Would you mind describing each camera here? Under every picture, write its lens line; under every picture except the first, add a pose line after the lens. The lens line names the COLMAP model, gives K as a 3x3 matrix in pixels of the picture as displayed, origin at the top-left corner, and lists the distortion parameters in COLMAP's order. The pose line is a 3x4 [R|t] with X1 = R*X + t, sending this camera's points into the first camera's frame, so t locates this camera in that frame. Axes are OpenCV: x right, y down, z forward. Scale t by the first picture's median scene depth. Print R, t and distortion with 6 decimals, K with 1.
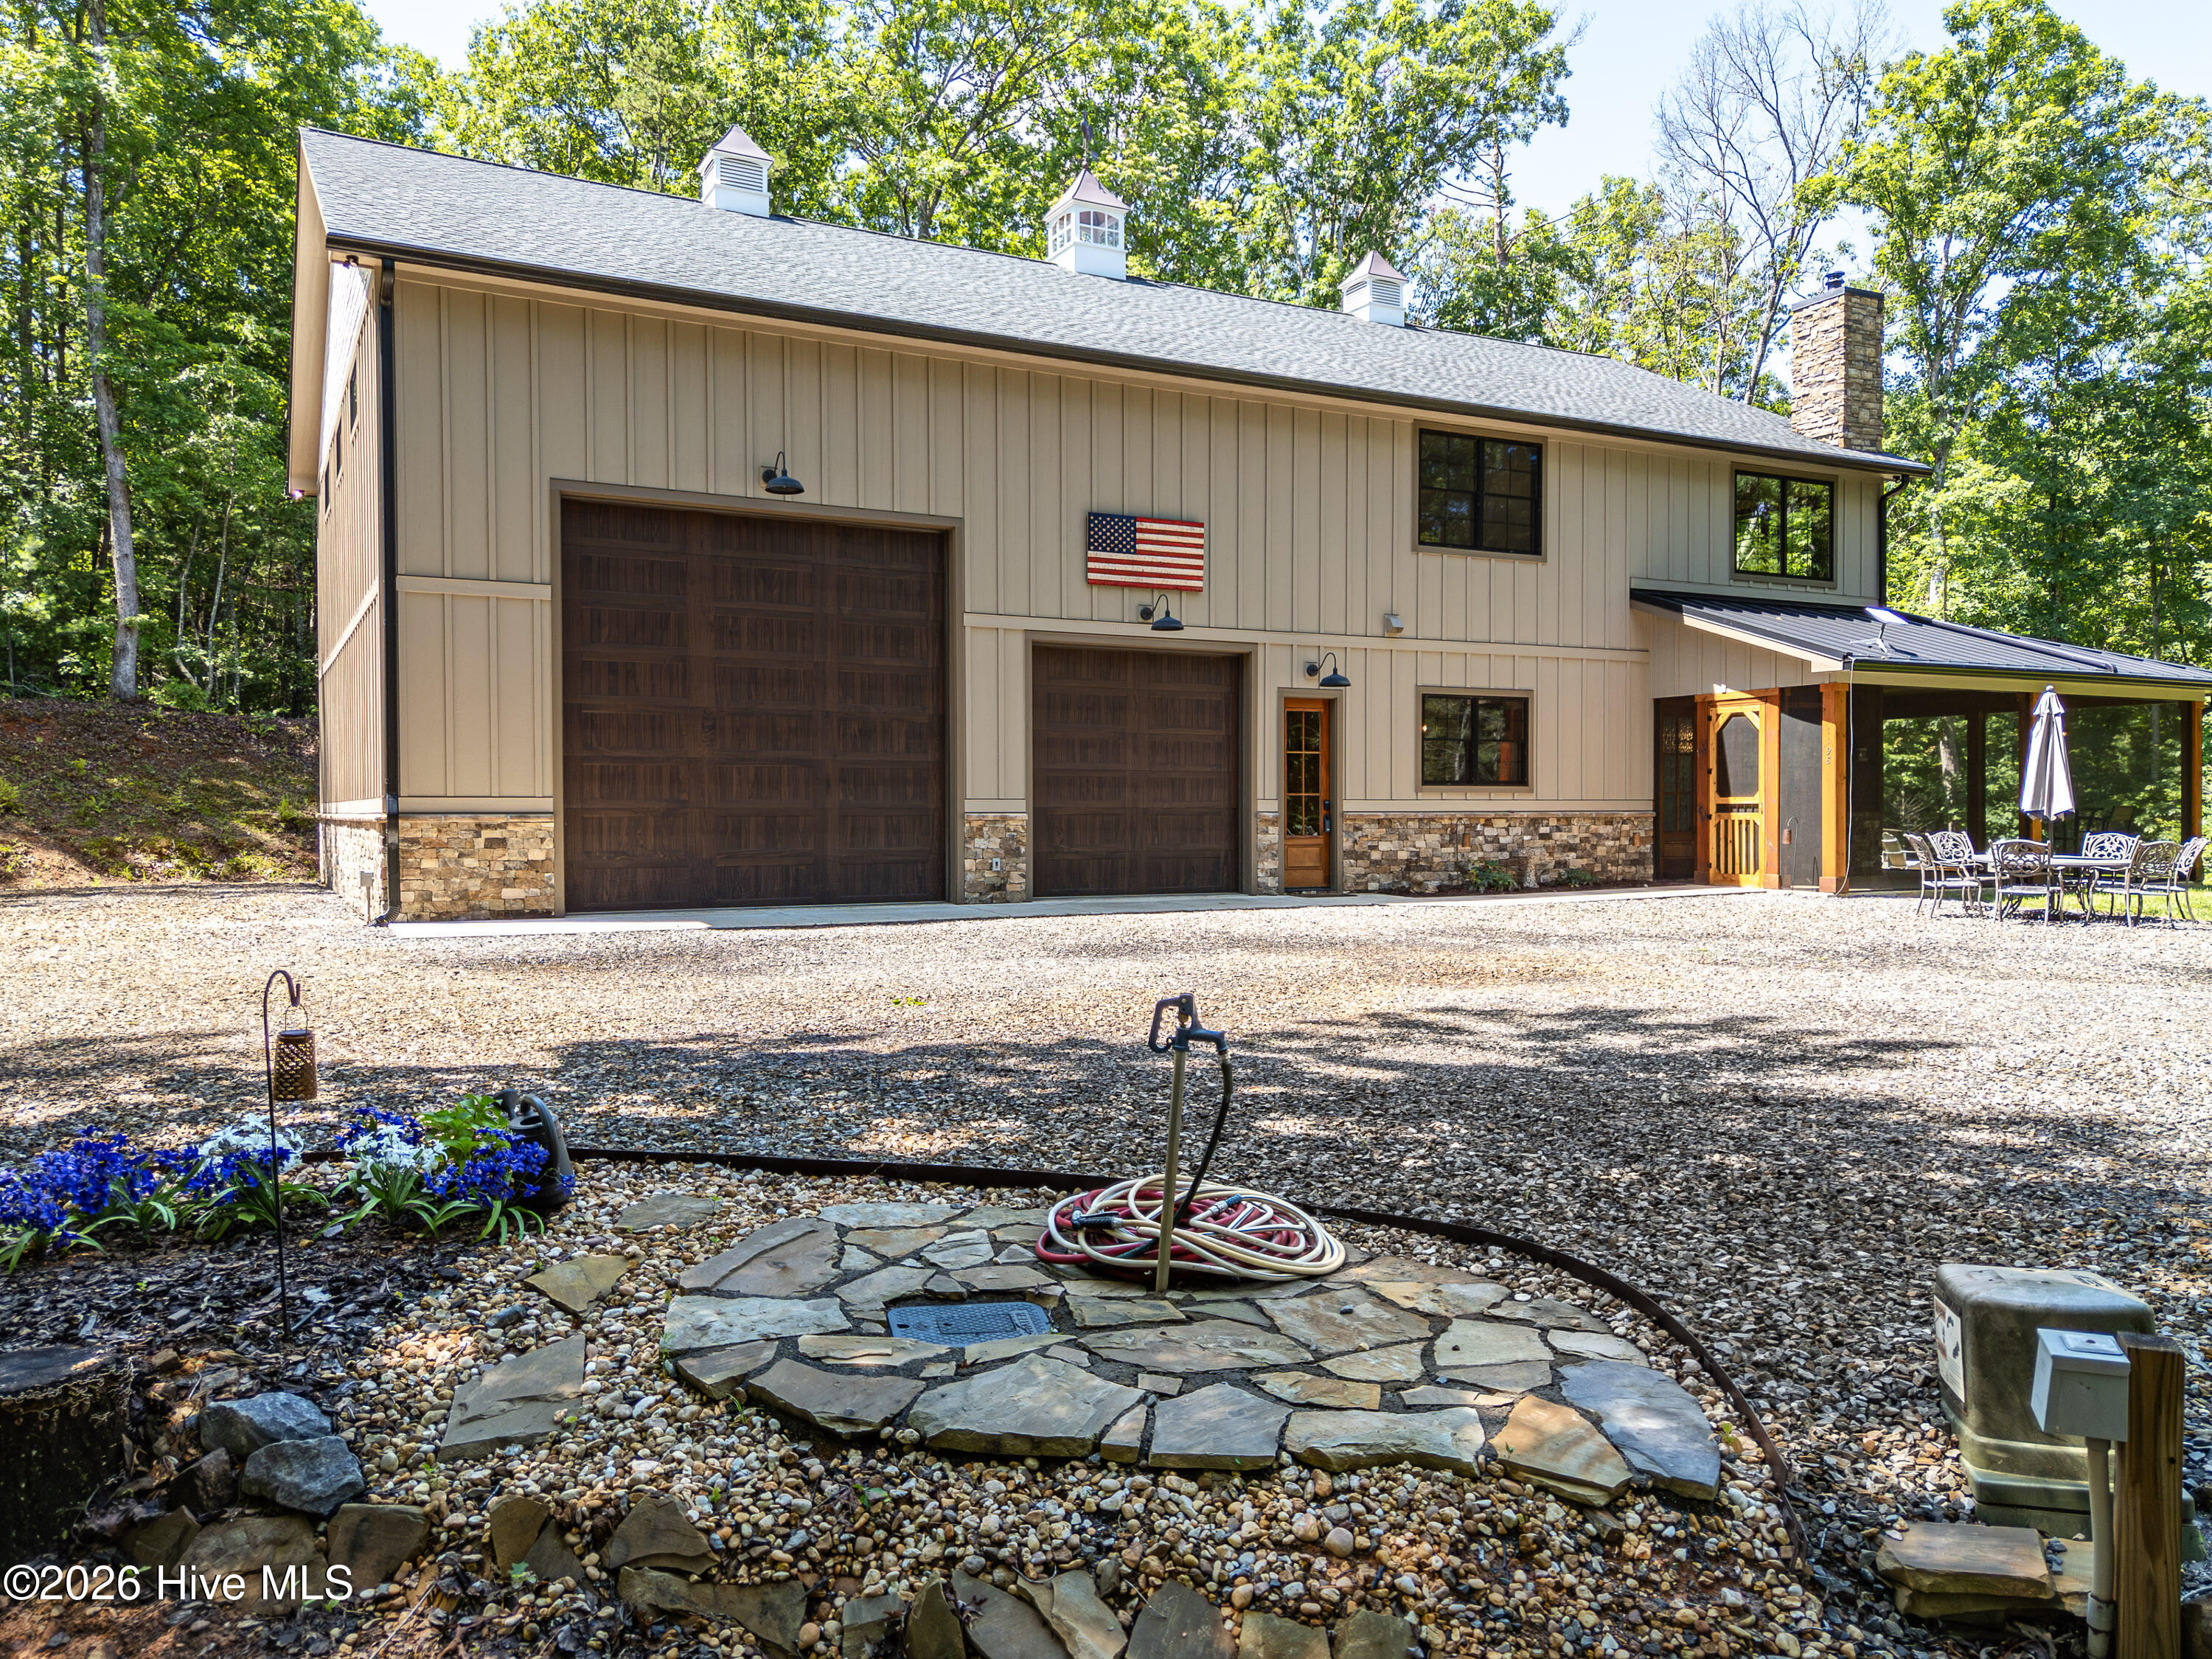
lens RADIAL K [[1620.1, 0, 1118.2], [0, 1620.1, 831.6], [0, 0, 1]] dist [0.059841, -0.059501]
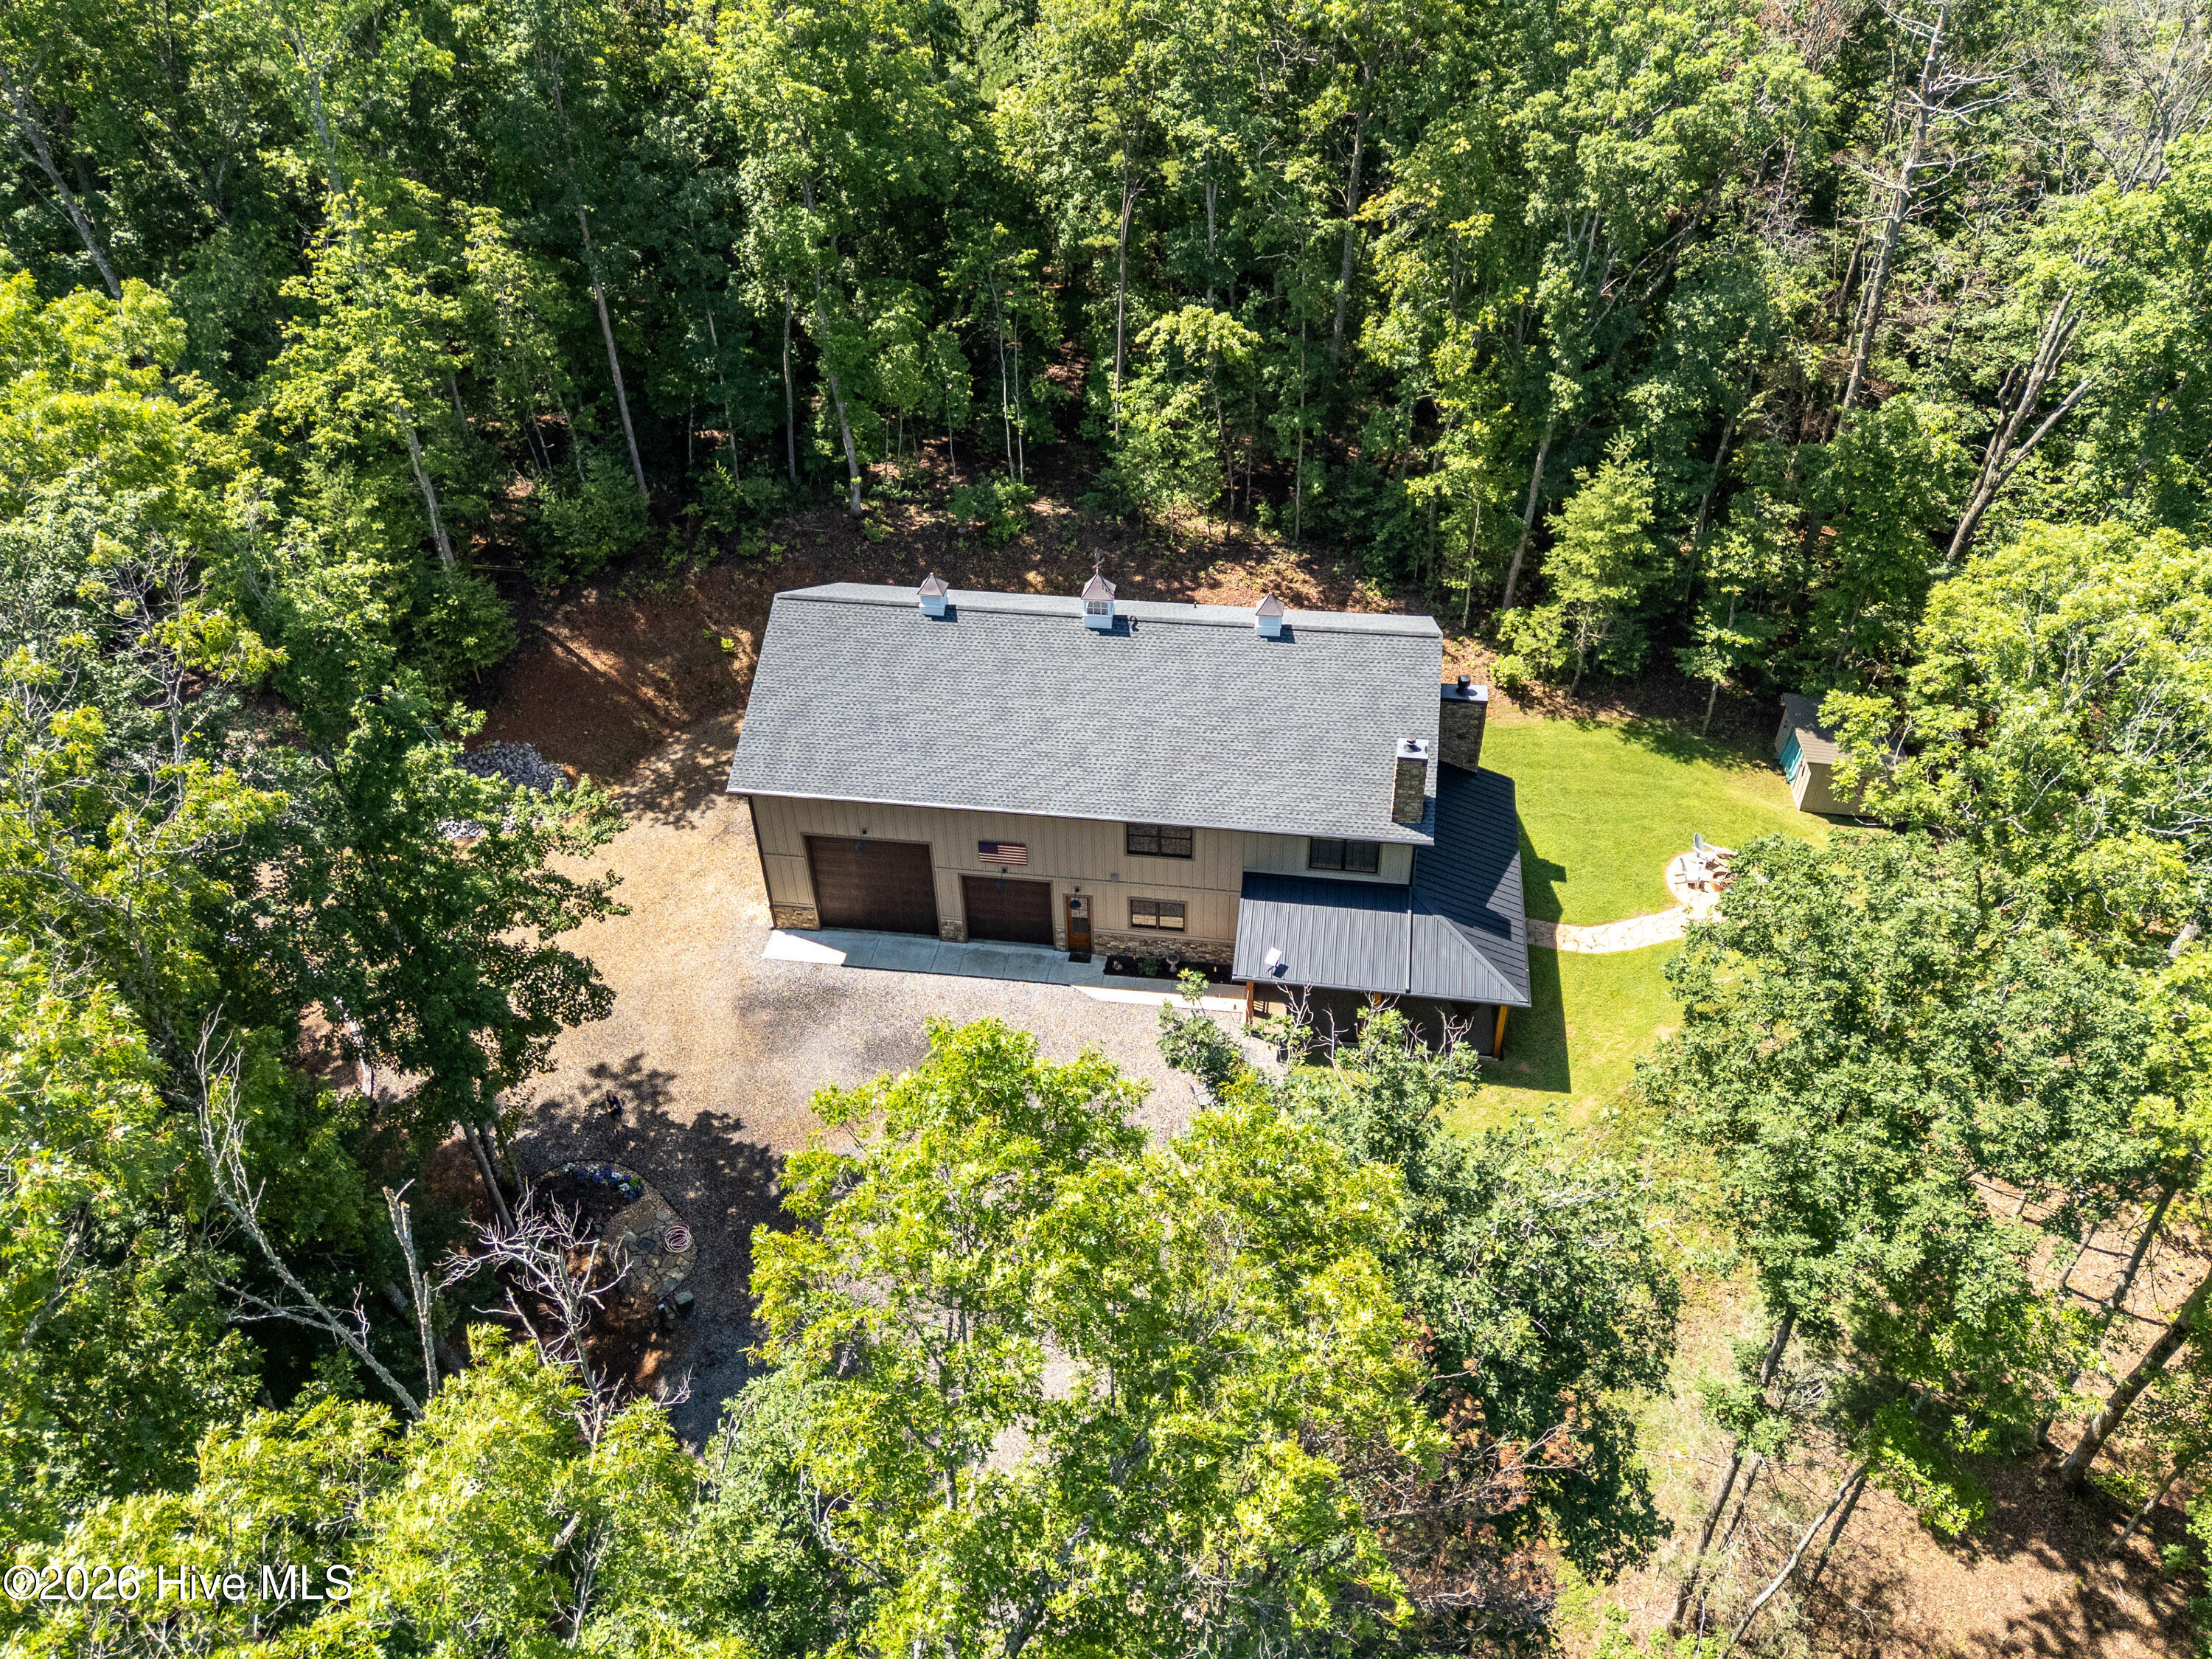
lens RADIAL K [[1620.1, 0, 1118.2], [0, 1620.1, 831.6], [0, 0, 1]] dist [0.059841, -0.059501]
pose [[0.807165, 0.361553, -0.466653, 1.315136], [0.007359, 0.784276, 0.620369, -1.736946], [0.590281, -0.504174, 0.630379, -0.533075]]
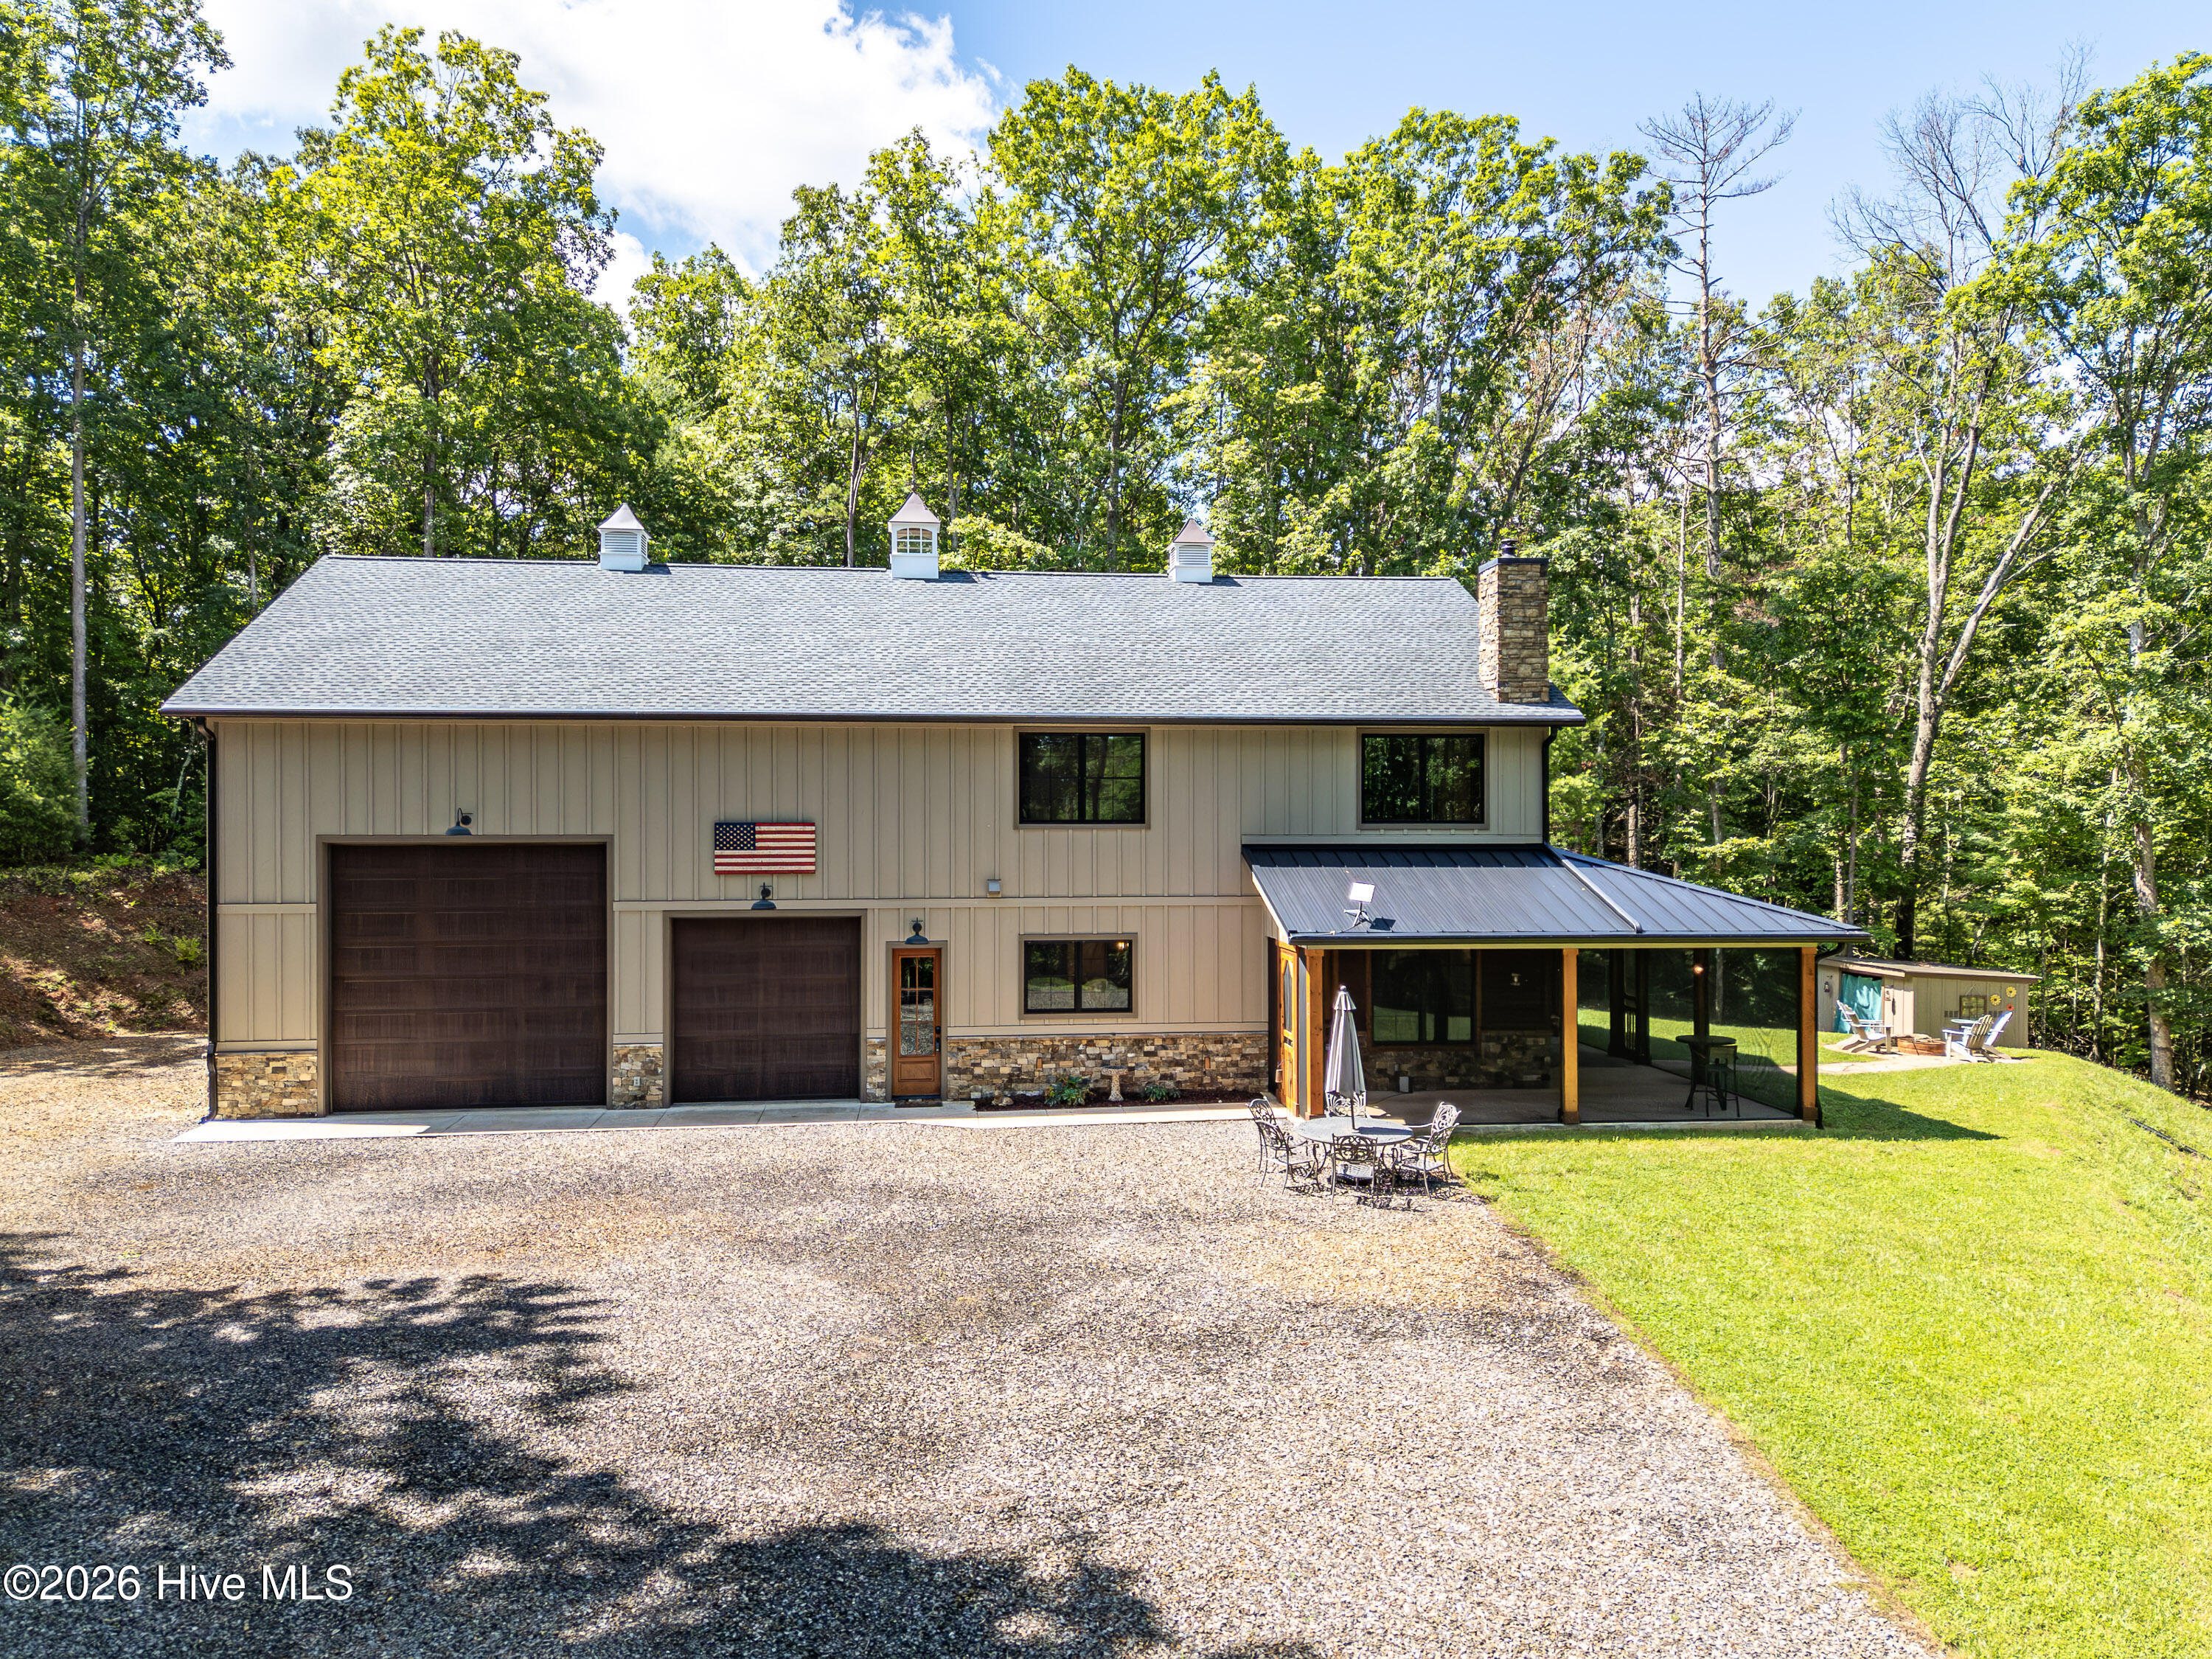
lens RADIAL K [[1715.4, 0, 1139.9], [0, 1715.4, 832.8], [0, 0, 1]] dist [0.070955, -0.133348]
pose [[0.940347, -0.002684, -0.340206, 0.735044], [-0.003273, 0.999851, -0.016937, -0.148880], [0.340201, 0.017040, 0.940198, -0.220765]]
